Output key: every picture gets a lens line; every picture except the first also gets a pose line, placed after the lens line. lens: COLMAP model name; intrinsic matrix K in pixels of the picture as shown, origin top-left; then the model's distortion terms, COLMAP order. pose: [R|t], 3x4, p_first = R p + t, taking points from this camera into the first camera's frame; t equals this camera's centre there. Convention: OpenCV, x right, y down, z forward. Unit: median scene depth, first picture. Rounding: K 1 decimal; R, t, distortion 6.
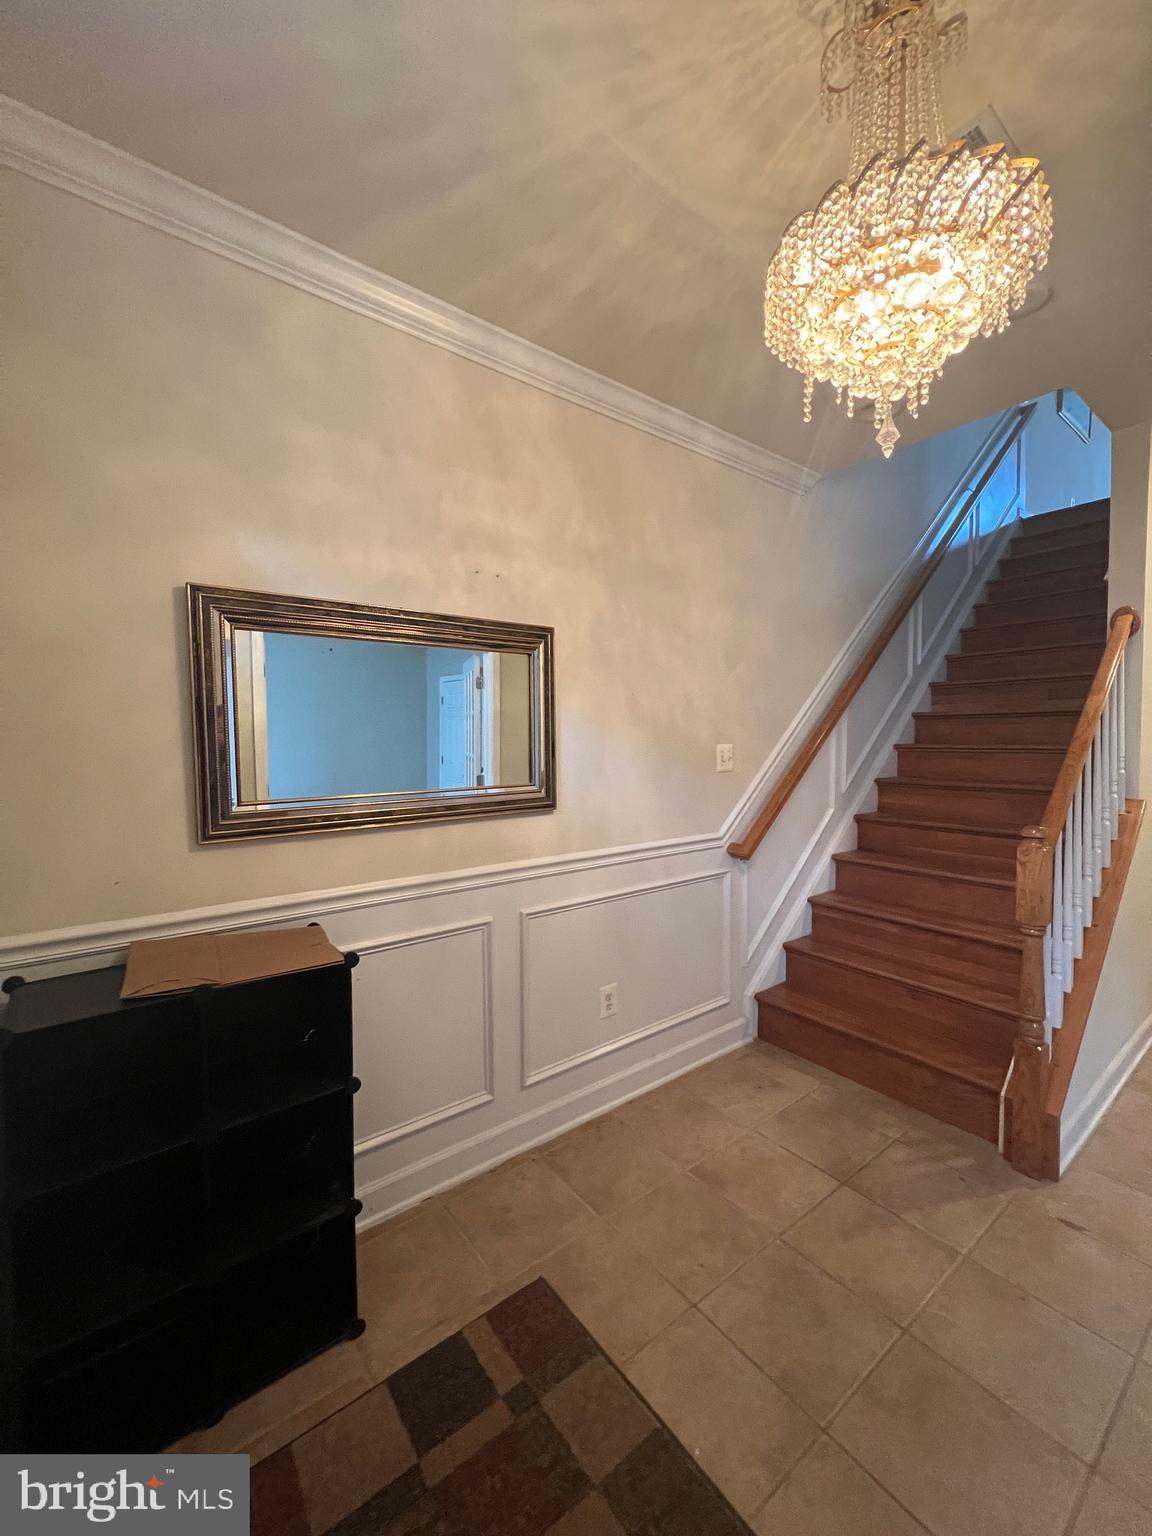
lens RADIAL K [[612.2, 0, 578.2], [0, 612.2, 770.7], [0, 0, 1]] dist [0.002950, 0.000773]
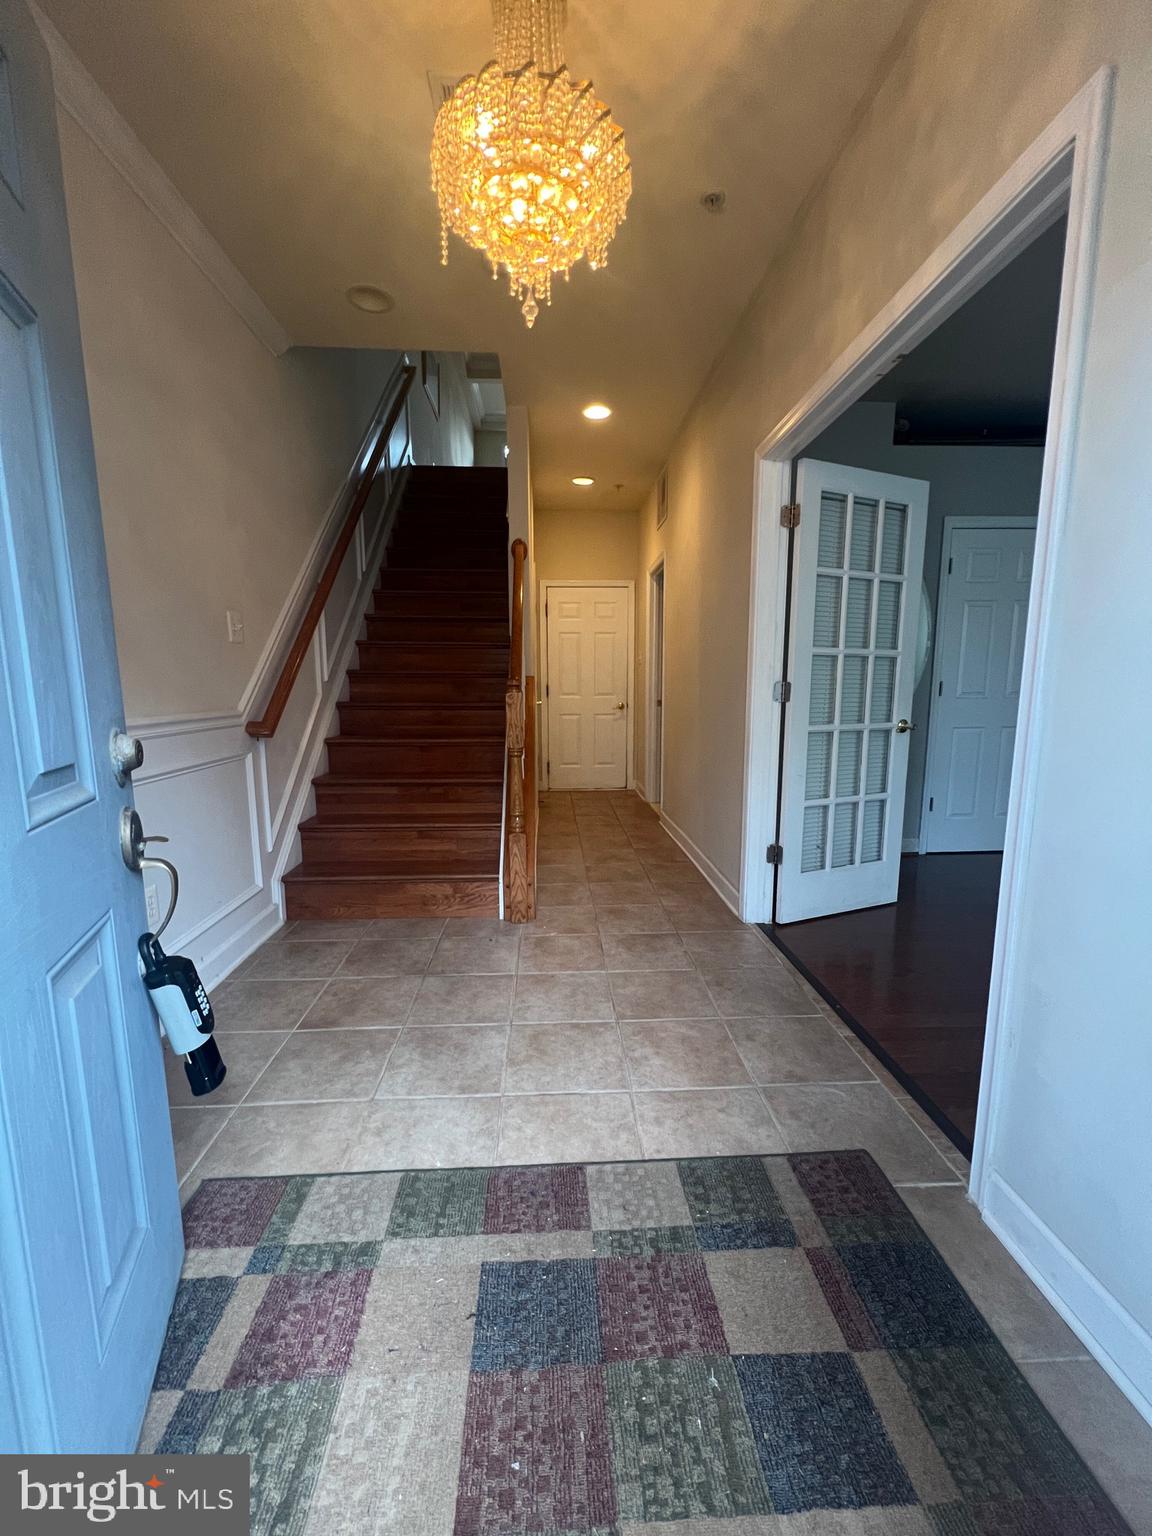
lens RADIAL K [[612.2, 0, 577.4], [0, 612.2, 767.6], [0, 0, 1]] dist [0.002950, 0.000773]
pose [[0.563498, -0.104036, 0.819541, -0.239527], [0.033751, 0.994110, 0.102990, 0.110017], [-0.825428, -0.030374, 0.563690, 0.065843]]
